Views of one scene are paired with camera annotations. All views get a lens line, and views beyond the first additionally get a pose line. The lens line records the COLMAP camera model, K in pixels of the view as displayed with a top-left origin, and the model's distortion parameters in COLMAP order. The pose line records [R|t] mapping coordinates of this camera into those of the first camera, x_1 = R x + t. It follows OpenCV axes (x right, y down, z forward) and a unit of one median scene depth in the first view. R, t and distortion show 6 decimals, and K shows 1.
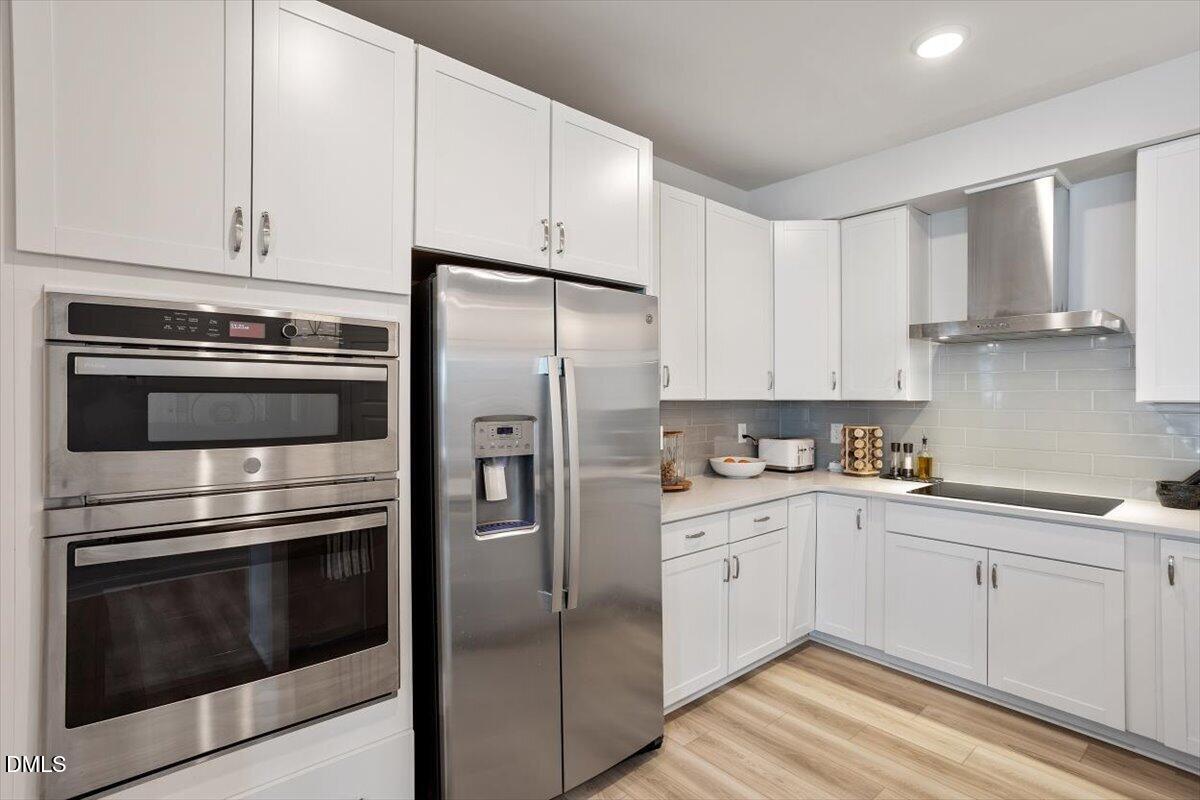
lens RADIAL K [[590.9, 0, 597.3], [0, 590.9, 399.9], [0, 0, 1]] dist [-0.034295, 0.023460]
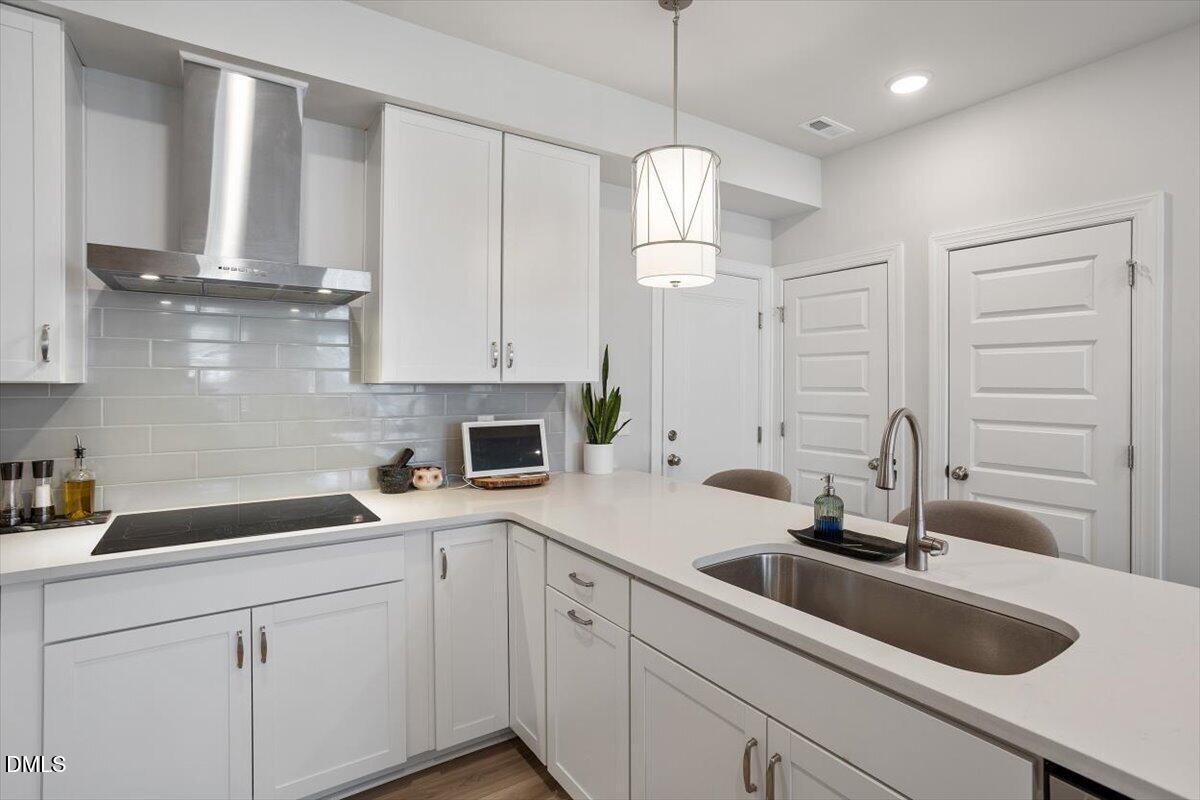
lens RADIAL K [[590.9, 0, 597.6], [0, 590.9, 380.8], [0, 0, 1]] dist [-0.034295, 0.023460]
pose [[0.124011, -0.000083, 0.992281, 0.063440], [0.002242, 0.999997, -0.000197, 0.000470], [-0.992278, 0.002249, 0.124011, 0.530552]]
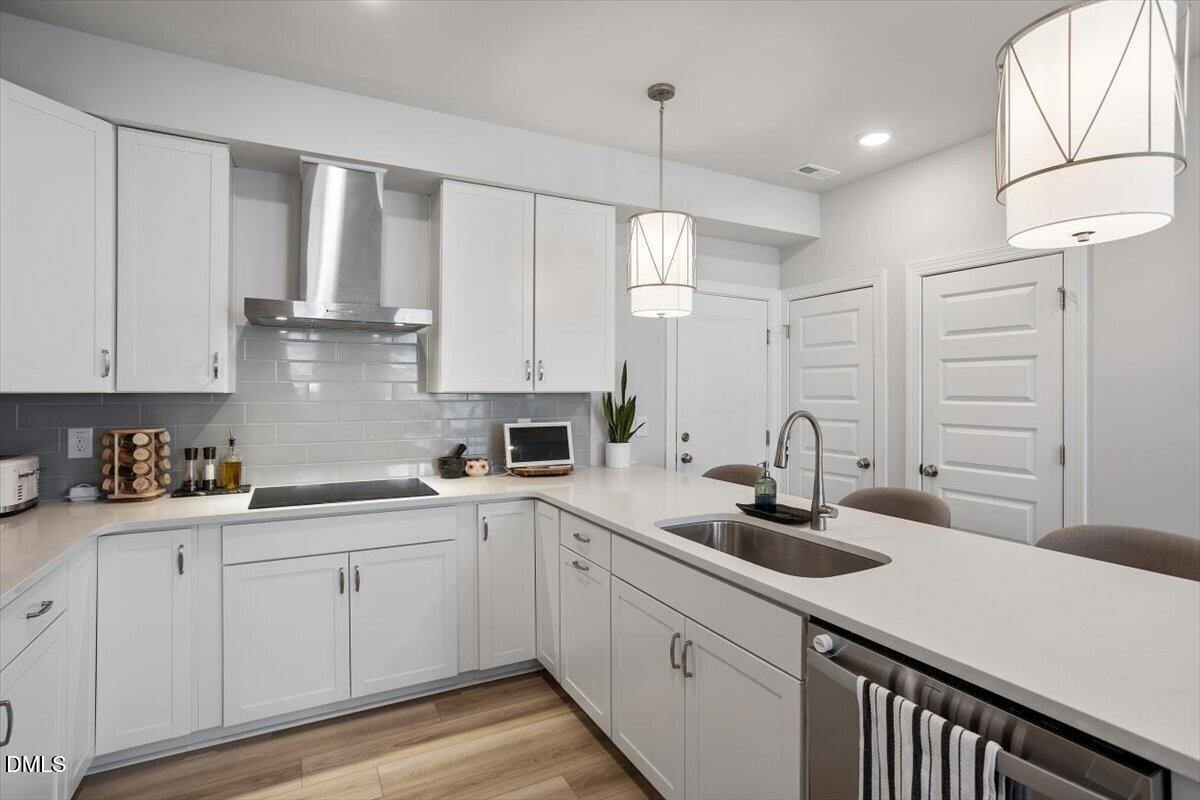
lens RADIAL K [[590.9, 0, 604.1], [0, 590.9, 387.4], [0, 0, 1]] dist [-0.034295, 0.023460]
pose [[0.218482, 0.002665, 0.975837, -0.154615], [0.003332, 0.999988, -0.003477, -0.002041], [-0.975835, 0.004011, 0.218470, 0.399016]]
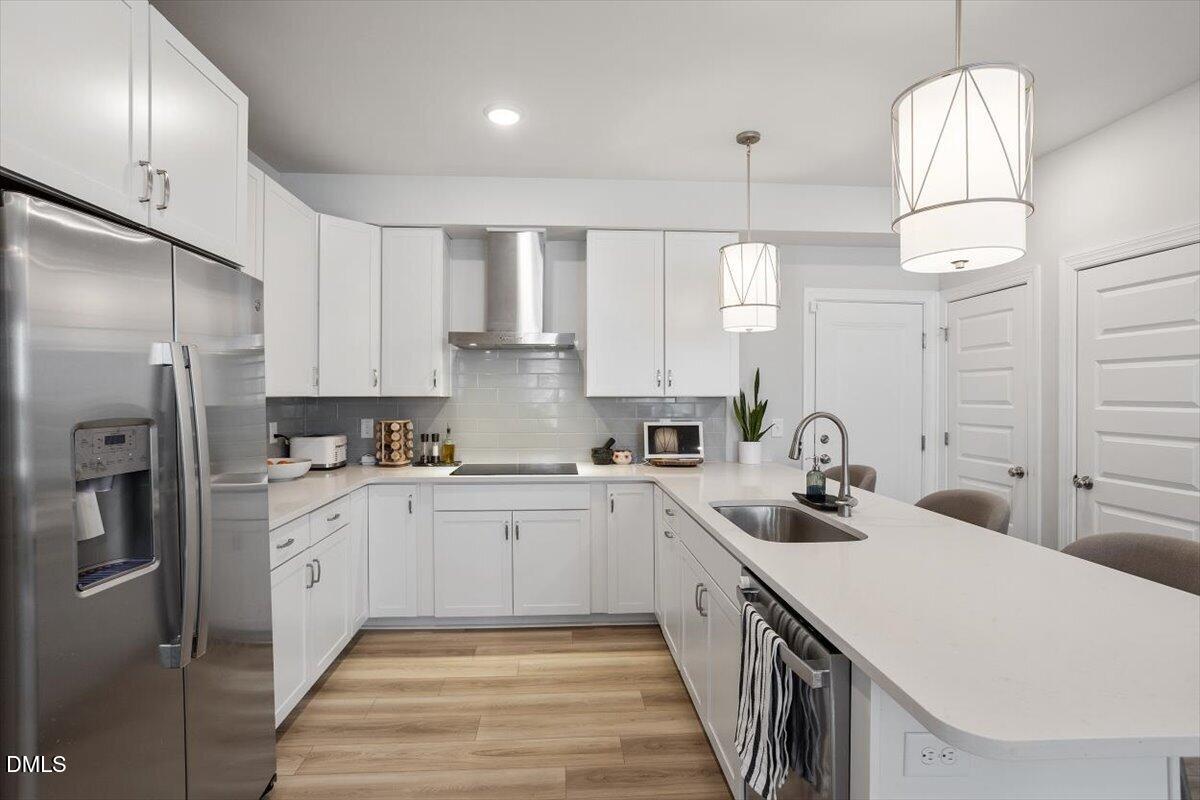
lens RADIAL K [[590.9, 0, 602.9], [0, 590.9, 394.8], [0, 0, 1]] dist [-0.034295, 0.023460]
pose [[0.594746, -0.002078, 0.803911, -0.264910], [0.003947, 0.999992, -0.000335, -0.000879], [-0.803904, 0.003373, 0.594749, 0.057563]]
